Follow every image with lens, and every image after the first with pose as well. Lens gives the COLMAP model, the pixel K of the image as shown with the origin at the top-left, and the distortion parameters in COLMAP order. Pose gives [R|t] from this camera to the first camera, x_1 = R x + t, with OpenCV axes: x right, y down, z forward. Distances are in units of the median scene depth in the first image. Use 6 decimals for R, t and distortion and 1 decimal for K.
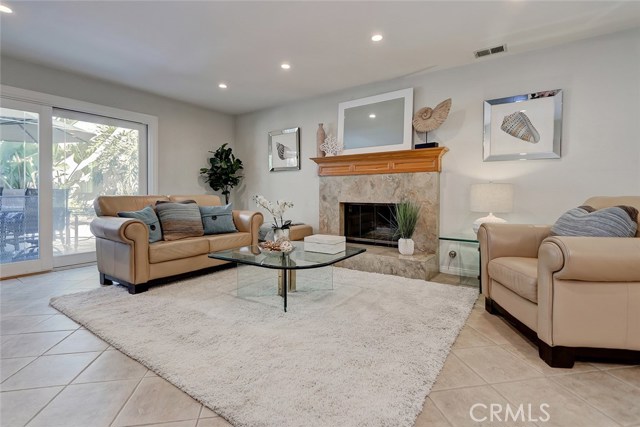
lens RADIAL K [[296.7, 0, 318.7], [0, 296.7, 197.6], [0, 0, 1]] dist [0.005290, -0.004917]
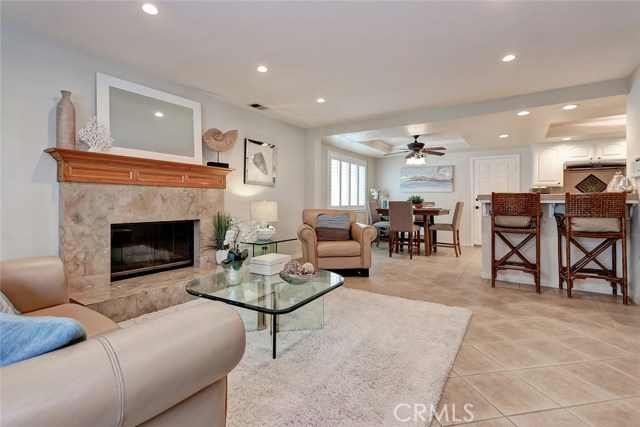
lens RADIAL K [[296.7, 0, 319.0], [0, 296.7, 202.6], [0, 0, 1]] dist [0.005290, -0.004917]
pose [[-0.012376, -0.002928, 0.999919, -0.685825], [0.006573, 0.999974, 0.003010, -0.035105], [-0.999902, 0.006610, -0.012357, 0.610073]]
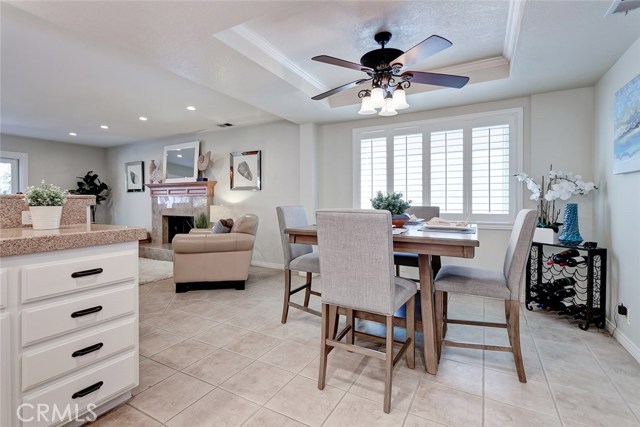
lens RADIAL K [[296.7, 0, 318.4], [0, 296.7, 204.9], [0, 0, 1]] dist [0.005290, -0.004917]
pose [[0.994783, -0.004086, 0.101935, 0.768531], [0.003955, 0.999991, 0.001488, -0.039113], [-0.101941, -0.001077, 0.994790, -0.582830]]
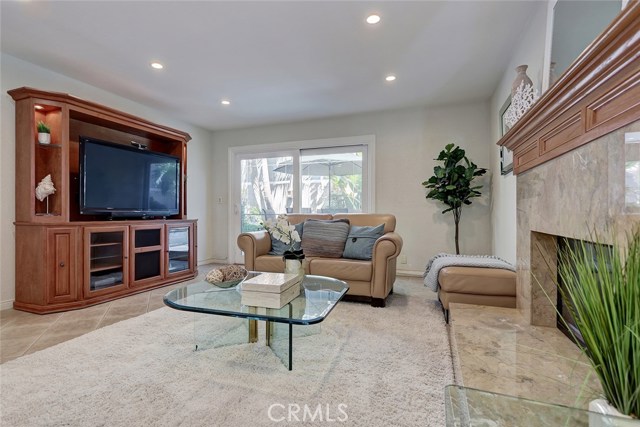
lens RADIAL K [[312.9, 0, 315.7], [0, 312.9, 216.8], [0, 0, 1]] dist [0.001043, 0.000228]
pose [[0.237012, 0.012662, -0.971424, 0.506950], [-0.011471, 0.999882, 0.010234, -0.006557], [0.971439, 0.008718, 0.237129, 0.675874]]
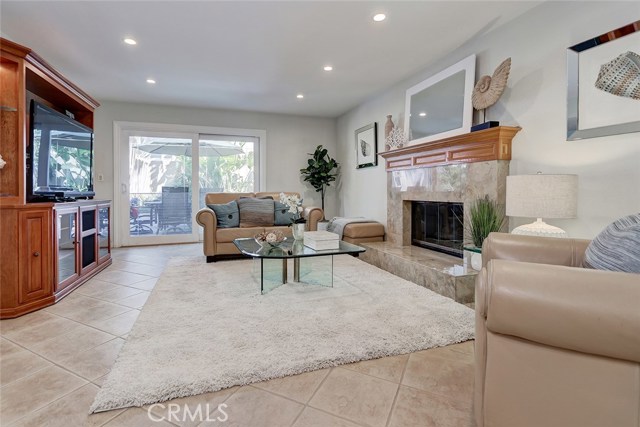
lens RADIAL K [[296.7, 0, 311.5], [0, 296.7, 196.7], [0, 0, 1]] dist [0.005290, -0.004917]
pose [[0.804933, 0.009059, -0.593296, 0.434510], [-0.004197, 0.999945, 0.009573, -0.001529], [0.593350, -0.005215, 0.804927, 0.118062]]
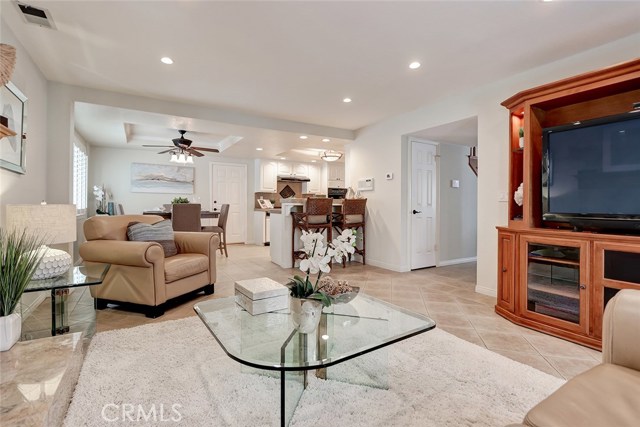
lens RADIAL K [[296.7, 0, 315.2], [0, 296.7, 200.7], [0, 0, 1]] dist [0.005290, -0.004917]
pose [[-0.900657, 0.003574, 0.434516, -0.280464], [0.001058, 0.999981, -0.006031, -0.038541], [-0.434529, -0.004972, -0.900644, 1.107674]]
